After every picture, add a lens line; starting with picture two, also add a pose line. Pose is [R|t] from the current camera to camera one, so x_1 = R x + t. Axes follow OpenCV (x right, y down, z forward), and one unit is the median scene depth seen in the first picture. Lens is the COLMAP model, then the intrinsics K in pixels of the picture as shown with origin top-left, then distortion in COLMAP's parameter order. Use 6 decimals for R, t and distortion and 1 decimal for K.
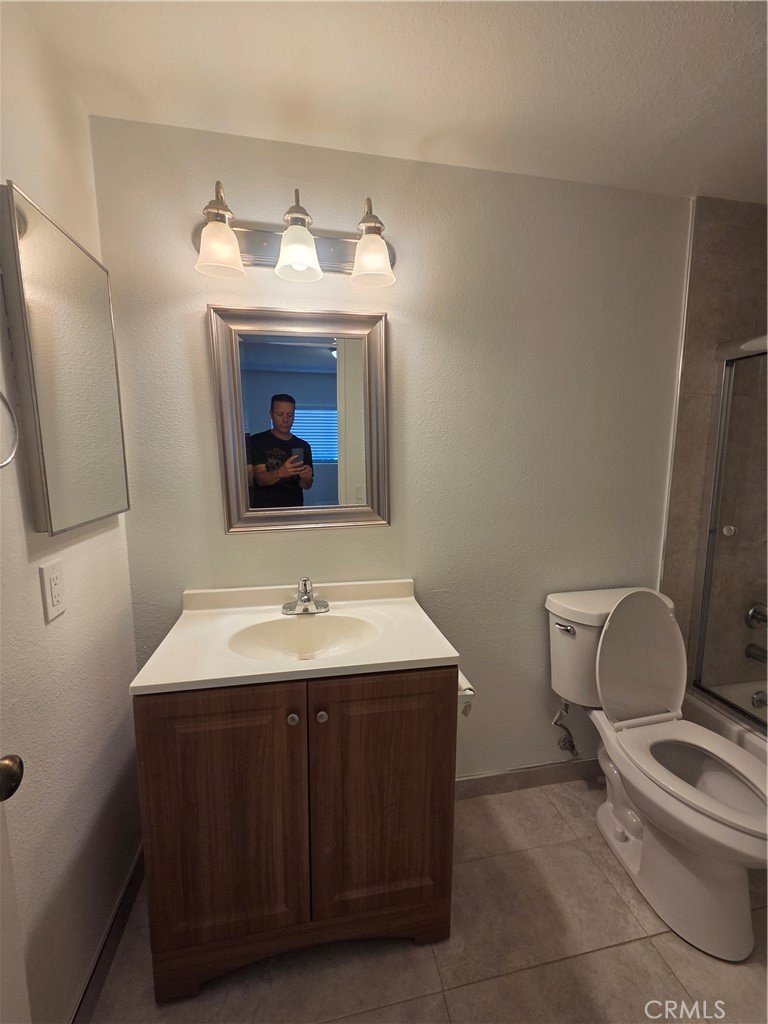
lens RADIAL K [[408.3, 0, 380.3], [0, 408.3, 512.8], [0, 0, 1]] dist [-0.000852, -0.000261]
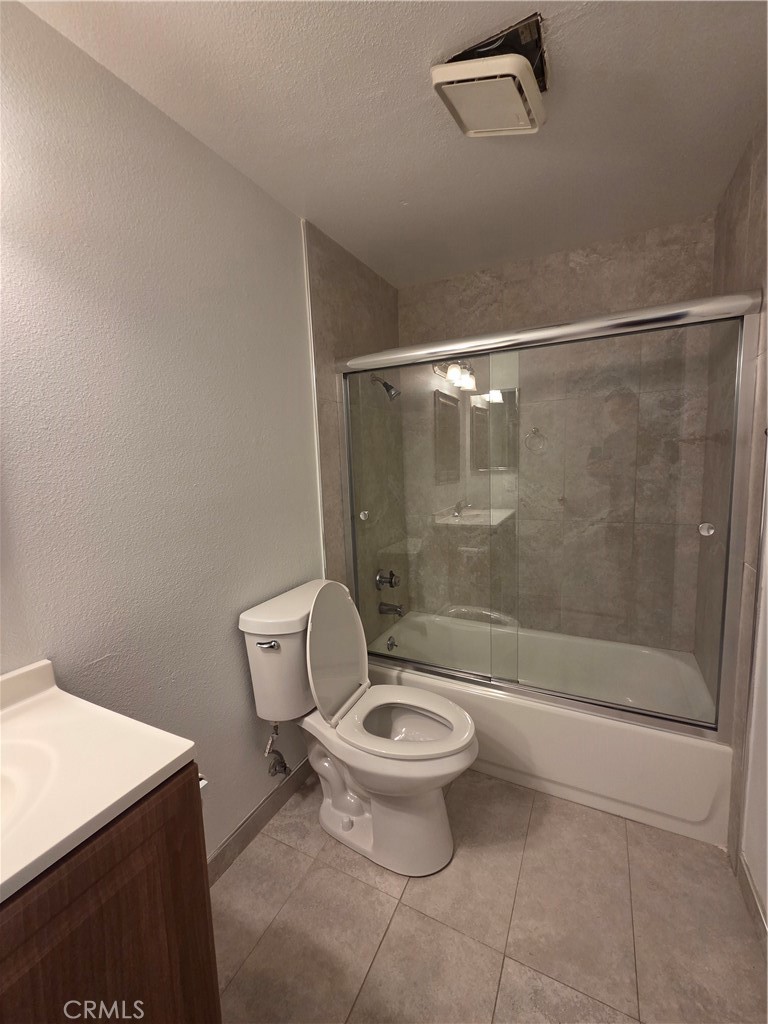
lens RADIAL K [[417.6, 0, 384.7], [0, 417.6, 510.7], [0, 0, 1]] dist [0.000260, -0.000125]
pose [[0.609013, -0.116422, 0.784570, -0.075508], [0.139158, 0.989509, 0.038813, -0.009993], [-0.780858, 0.085541, 0.618825, 0.198501]]
